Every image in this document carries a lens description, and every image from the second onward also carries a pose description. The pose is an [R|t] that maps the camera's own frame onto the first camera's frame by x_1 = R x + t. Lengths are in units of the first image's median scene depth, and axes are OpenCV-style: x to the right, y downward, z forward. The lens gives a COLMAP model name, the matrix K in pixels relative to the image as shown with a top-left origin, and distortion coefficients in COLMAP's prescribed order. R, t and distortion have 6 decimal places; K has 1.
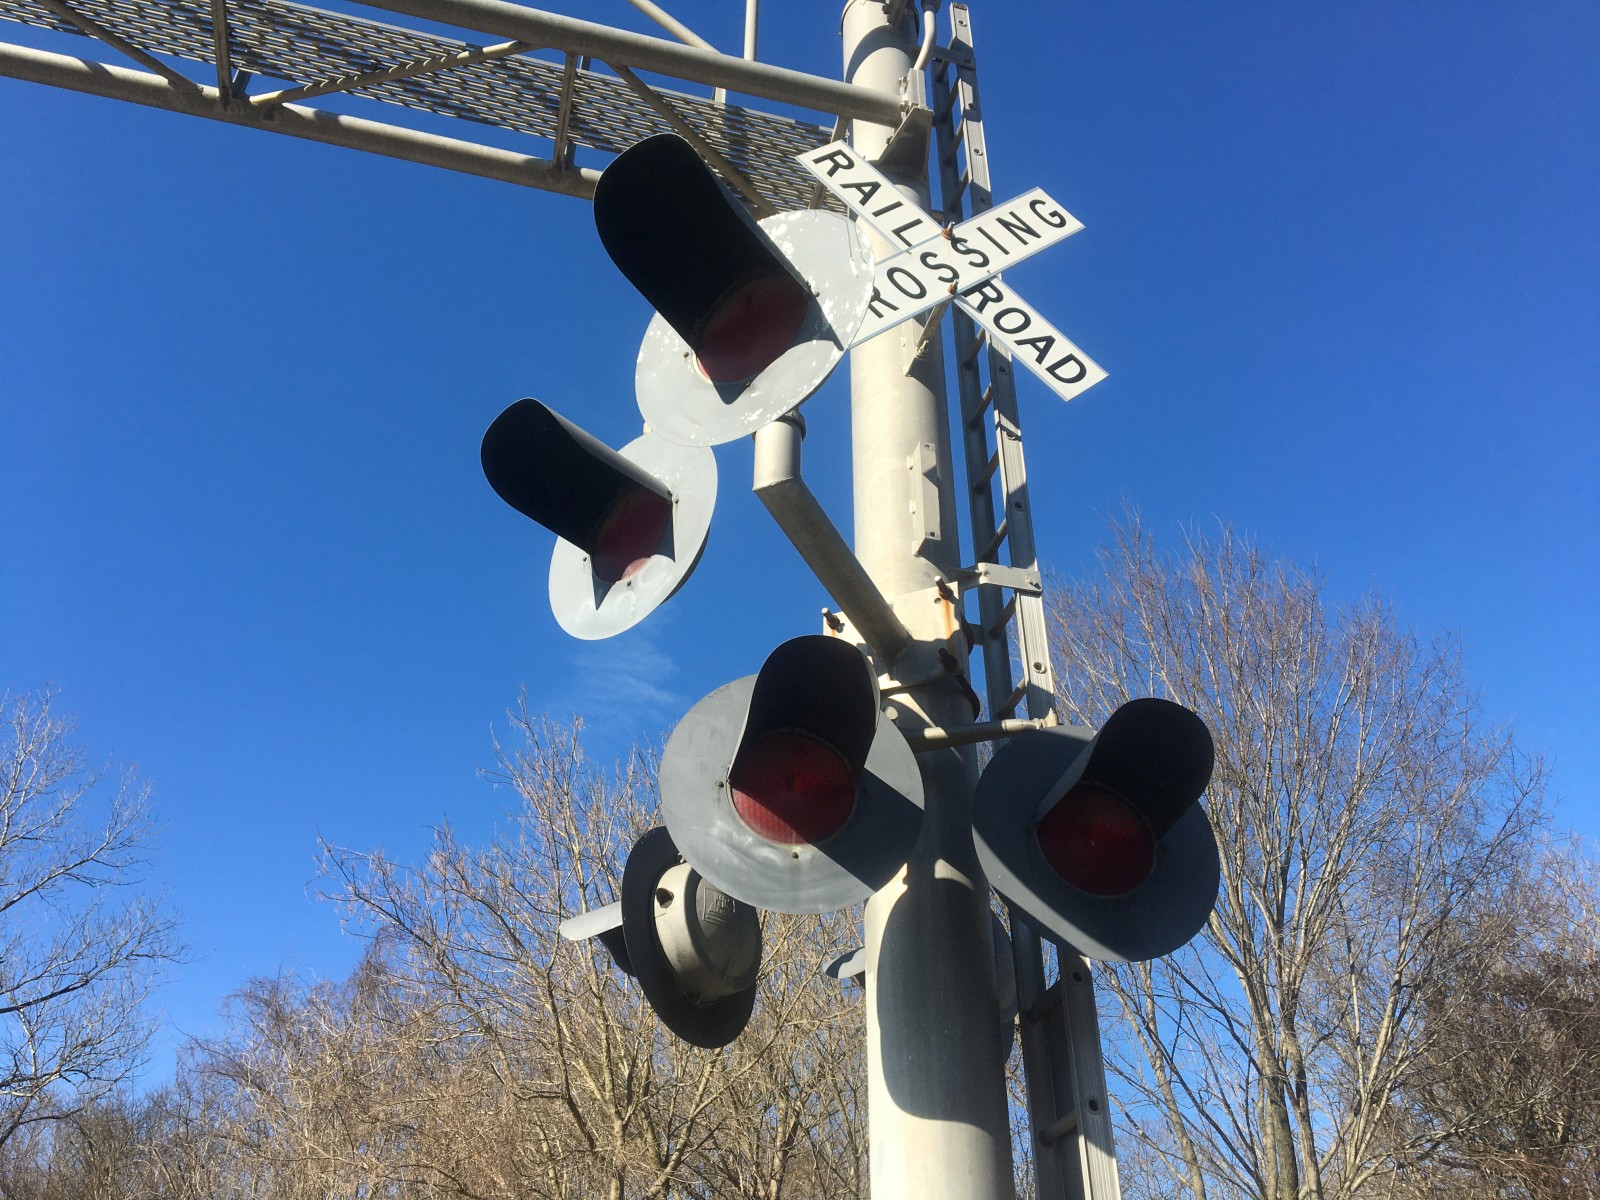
lens RADIAL K [[1327.4, 0, 780.6], [0, 1327.4, 609.8], [0, 0, 1]] dist [0.064691, -0.100790]
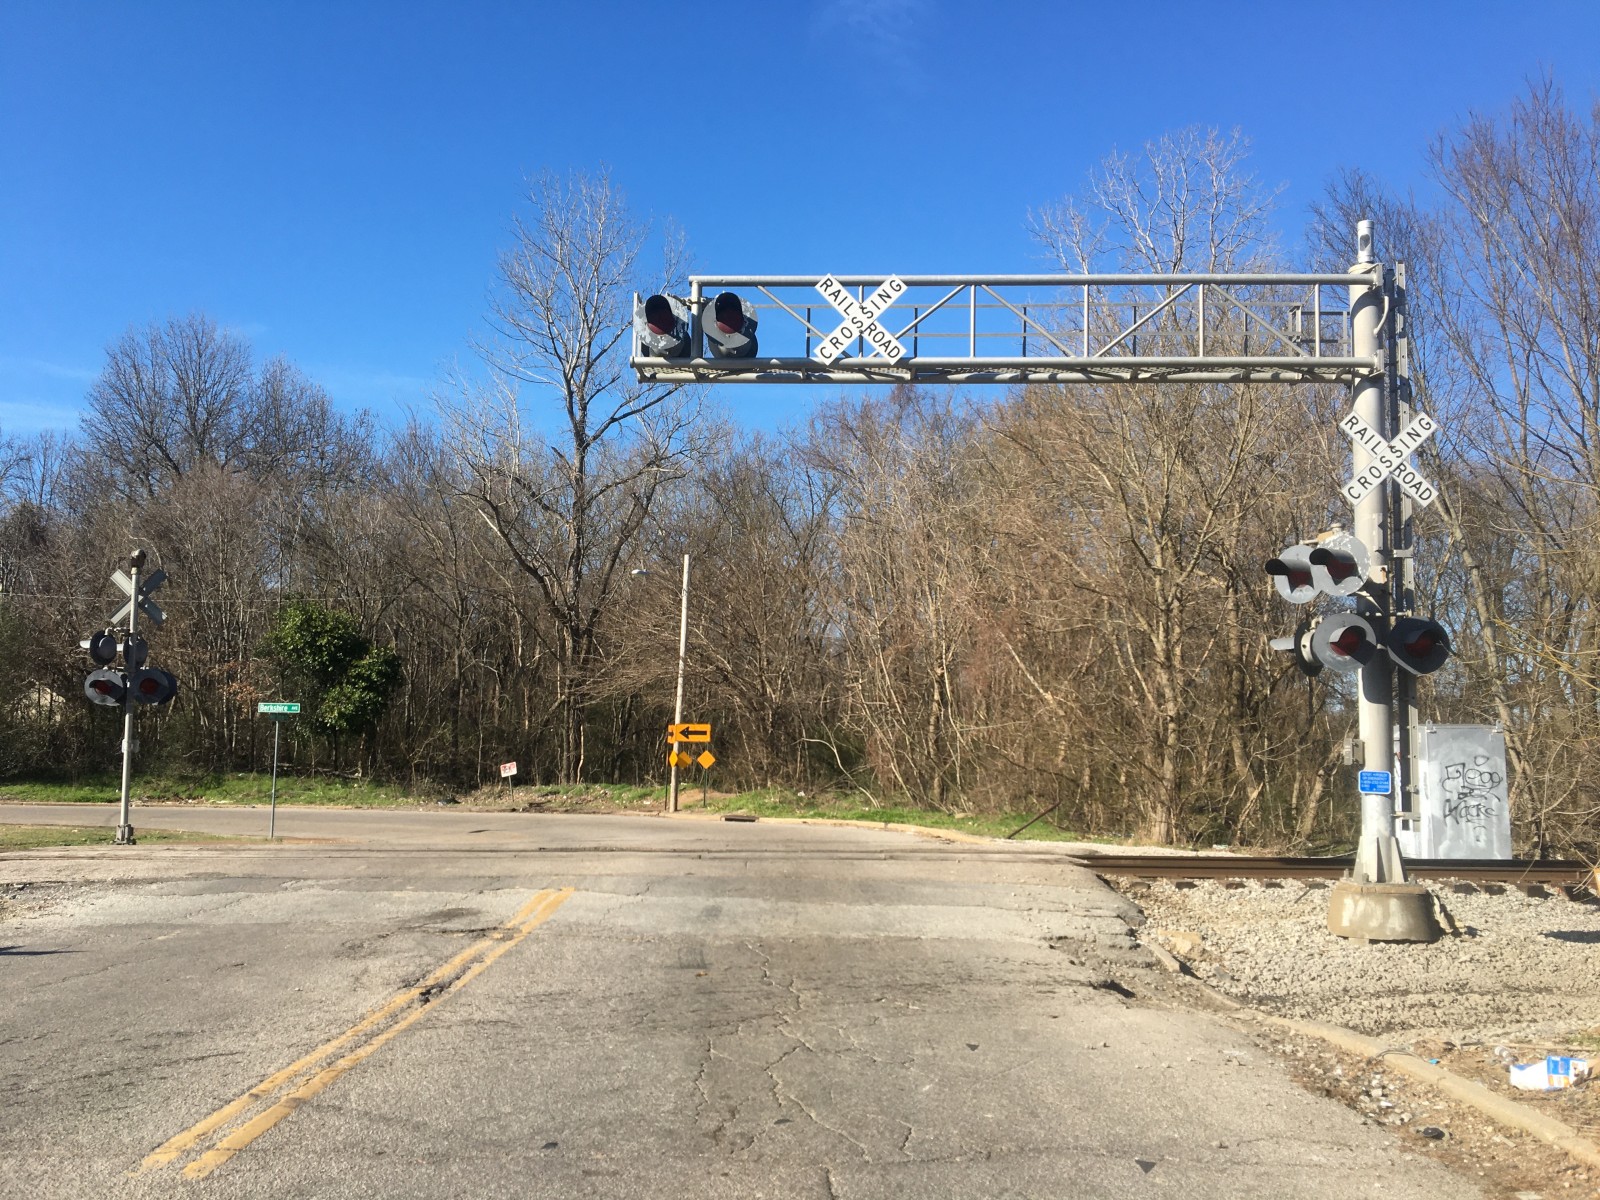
lens RADIAL K [[1327.4, 0, 780.6], [0, 1327.4, 609.8], [0, 0, 1]] dist [0.064691, -0.100790]
pose [[0.958211, -0.023803, -0.285071, -0.421761], [0.164786, 0.860512, 0.482043, -1.976444], [0.233833, -0.508874, 0.828474, -2.531488]]
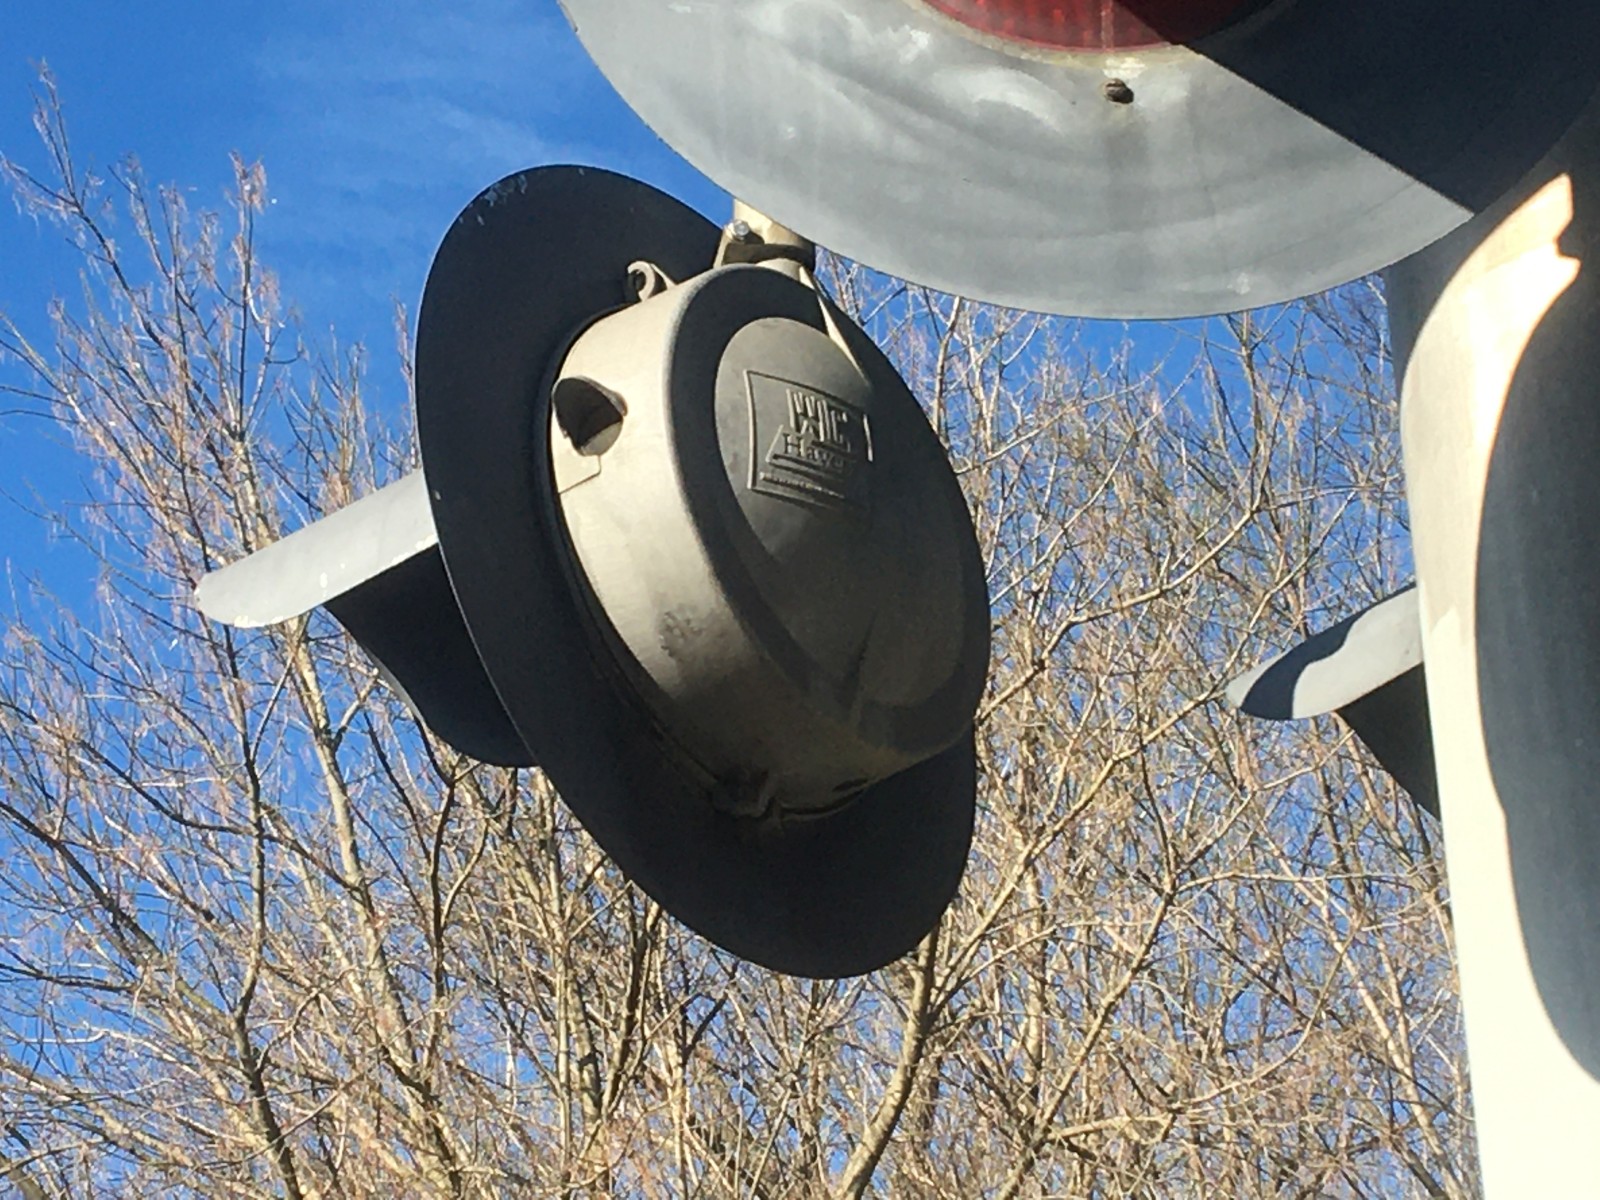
lens RADIAL K [[4686.3, 0, 800.0], [0, 4686.3, 600.0], [0, 0, 1]] dist [0.152292, 1.219258]
pose [[0.996474, -0.072613, -0.042026, -0.012922], [0.079112, 0.980009, 0.182546, 0.089711], [0.027931, -0.185228, 0.982299, 0.126279]]
